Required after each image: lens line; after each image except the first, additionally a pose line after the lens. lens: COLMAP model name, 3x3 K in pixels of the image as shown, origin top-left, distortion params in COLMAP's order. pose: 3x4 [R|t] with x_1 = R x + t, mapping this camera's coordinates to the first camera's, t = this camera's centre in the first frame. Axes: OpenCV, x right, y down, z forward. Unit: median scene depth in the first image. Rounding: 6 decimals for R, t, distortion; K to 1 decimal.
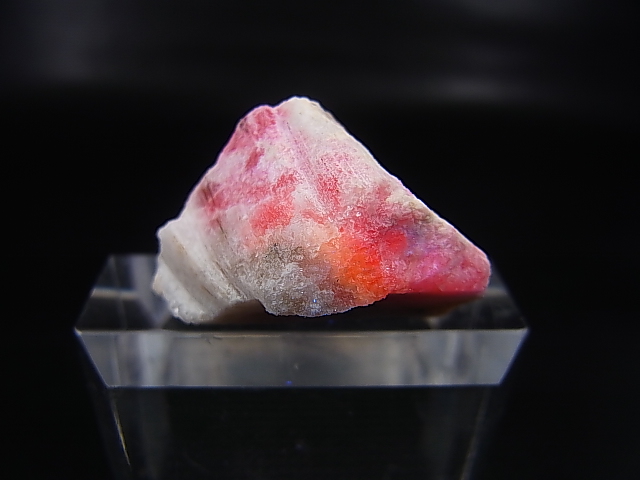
lens RADIAL K [[520.4, 0, 320.9], [0, 520.4, 237.8], [0, 0, 1]] dist [-0.070725, -0.004673]
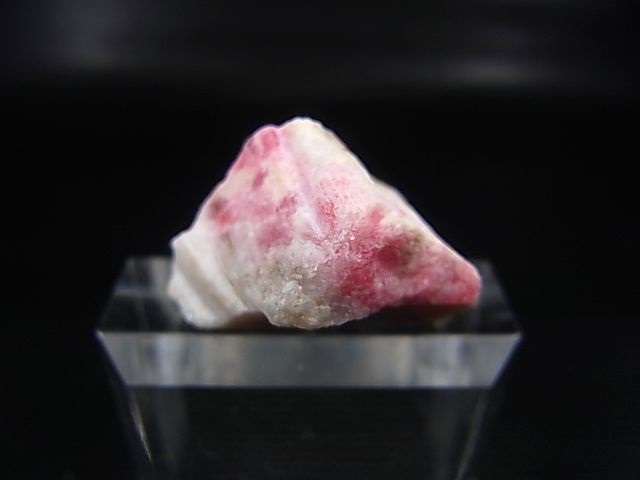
lens RADIAL K [[520.4, 0, 318.6], [0, 520.4, 242.0], [0, 0, 1]] dist [-0.070725, -0.004673]
pose [[0.999174, 0.004314, -0.040405, 0.037409], [-0.002646, 0.999145, 0.041251, -0.067123], [0.040548, -0.041110, 0.998332, -0.074380]]
